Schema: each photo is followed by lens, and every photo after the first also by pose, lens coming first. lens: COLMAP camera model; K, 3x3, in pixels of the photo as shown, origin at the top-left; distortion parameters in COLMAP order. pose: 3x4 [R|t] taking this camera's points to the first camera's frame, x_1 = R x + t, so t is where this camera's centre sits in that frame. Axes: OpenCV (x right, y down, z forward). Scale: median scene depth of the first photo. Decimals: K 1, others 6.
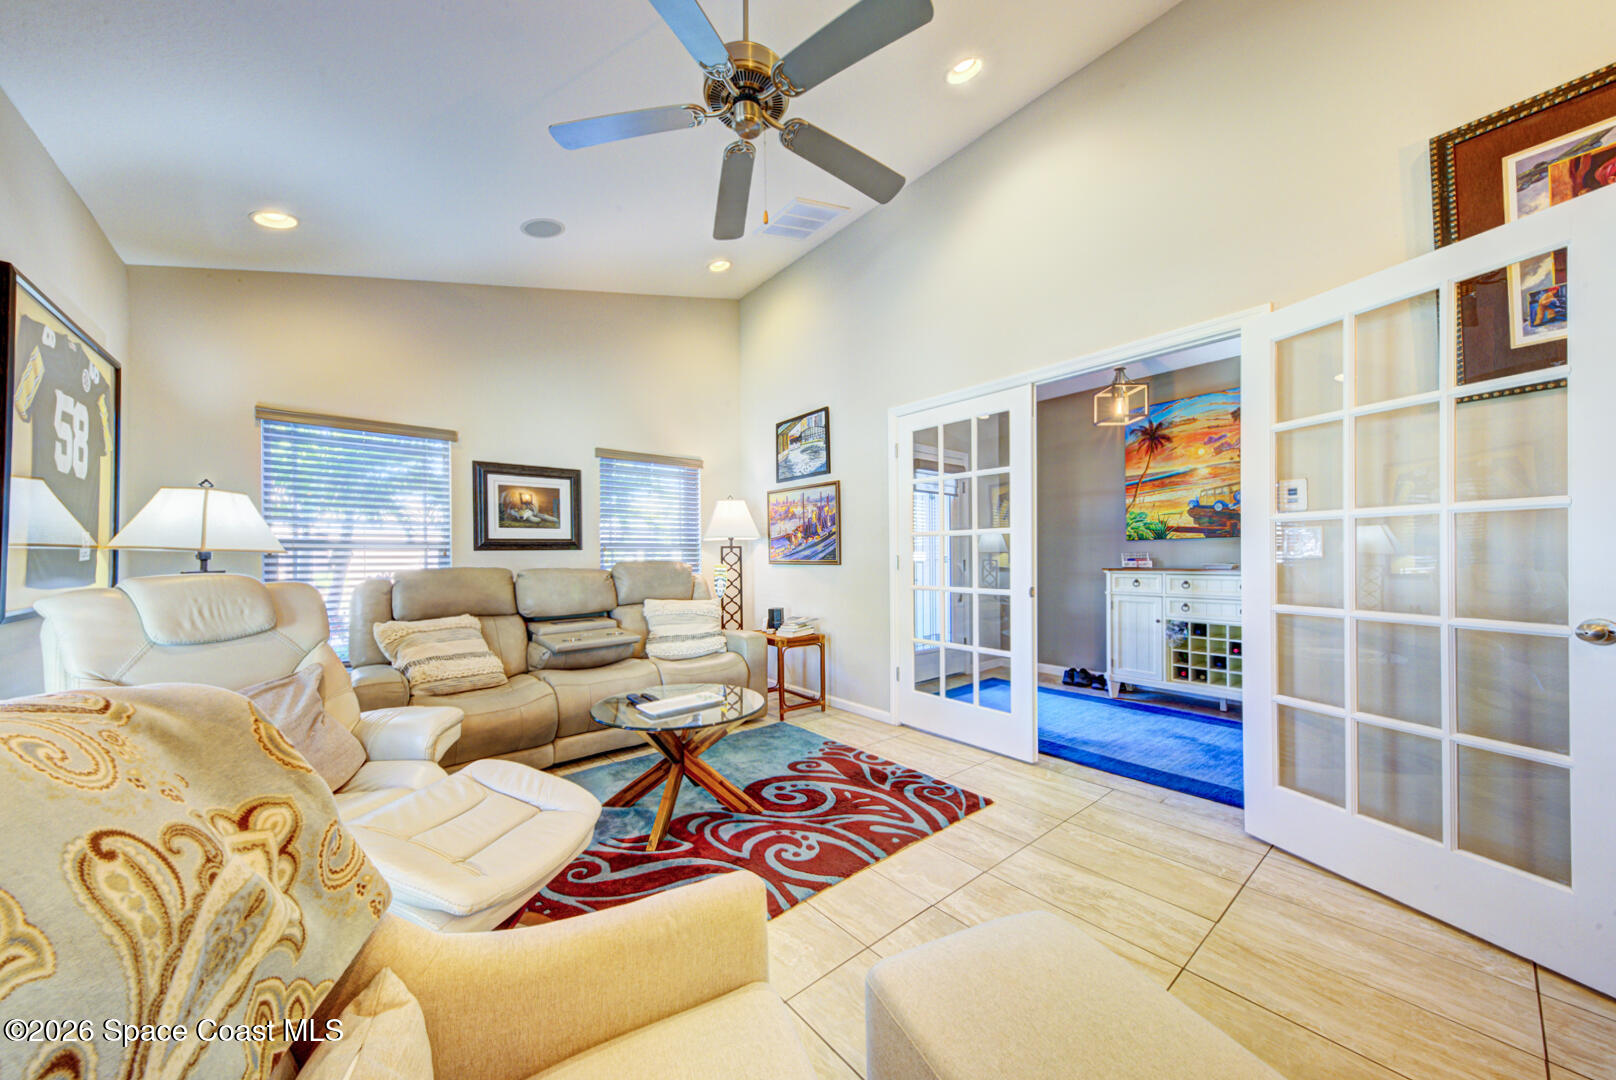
lens RADIAL K [[557.1, 0, 794.7], [0, 557.1, 554.5], [0, 0, 1]] dist [0.025302, -0.004279]
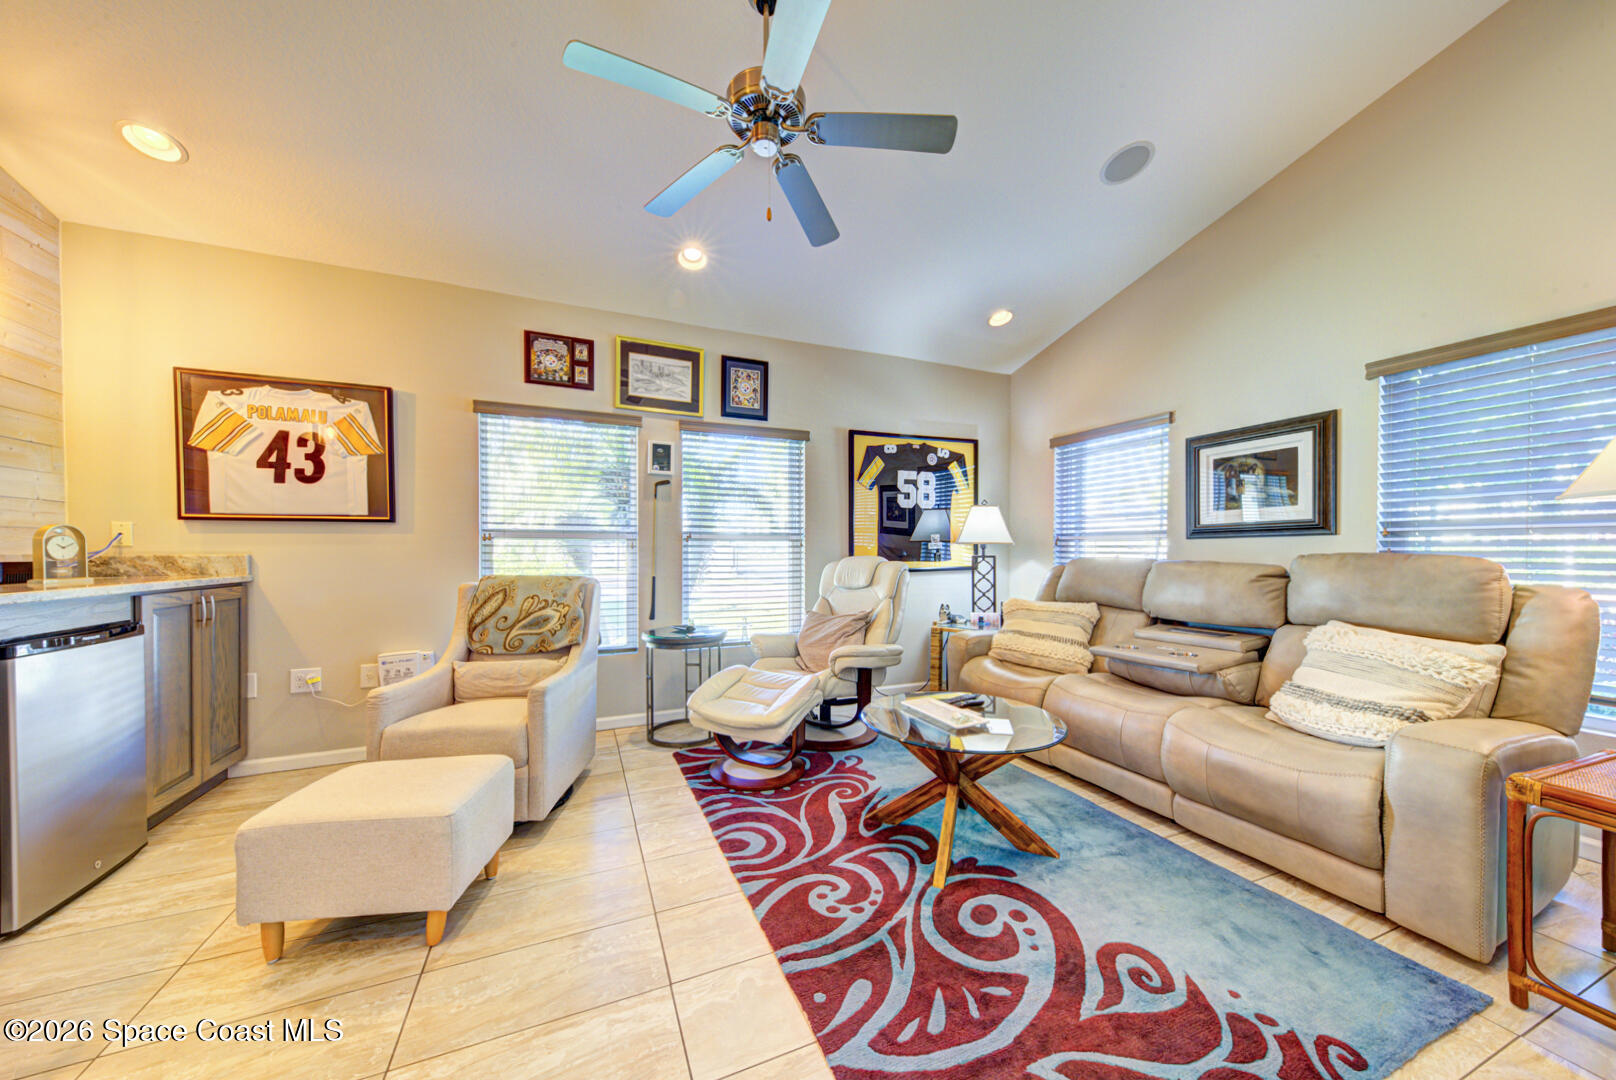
lens RADIAL K [[557.1, 0, 809.0], [0, 557.1, 554.0], [0, 0, 1]] dist [0.025302, -0.004279]
pose [[-0.284830, 0.014110, -0.958474, 0.712691], [0.006650, 0.999897, 0.012744, 0.001276], [0.958555, -0.002744, -0.284895, 1.061527]]
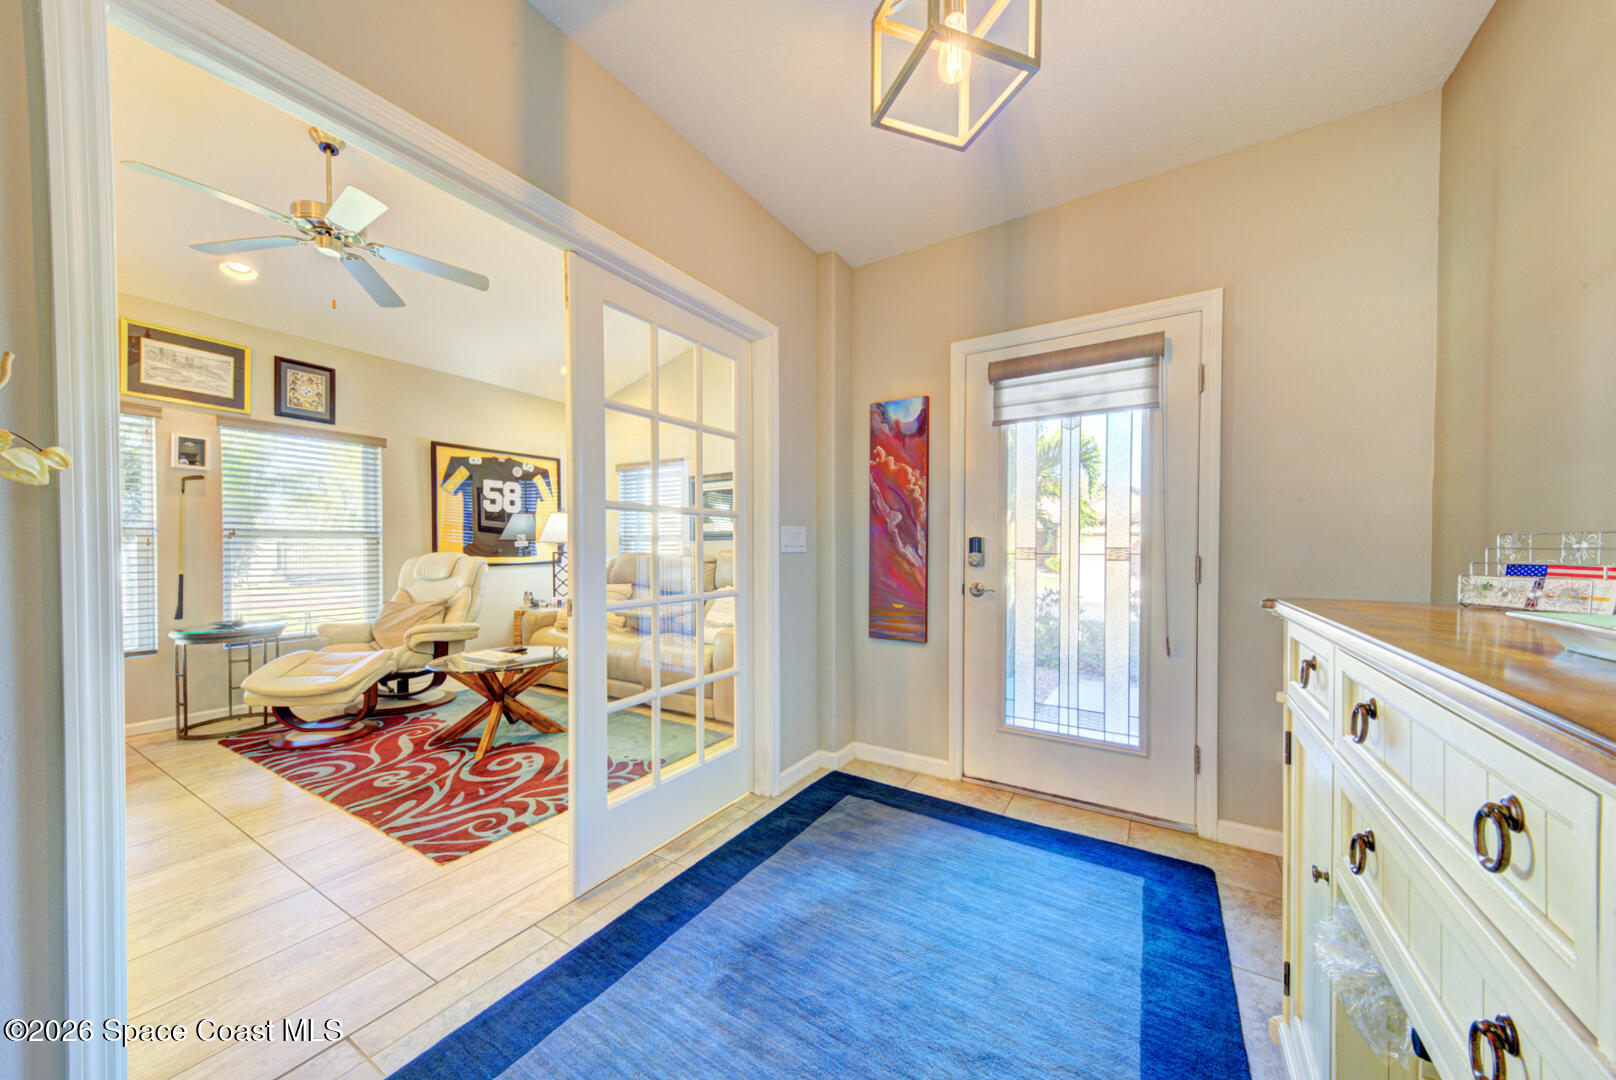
lens RADIAL K [[563.5, 0, 815.5], [0, 563.5, 554.1], [0, 0, 1]] dist [0.010581, -0.000865]
pose [[0.328850, 0.017259, -0.944224, 1.322128], [0.001771, 0.999820, 0.018892, 0.000953], [0.944380, -0.007885, 0.328760, 1.299487]]
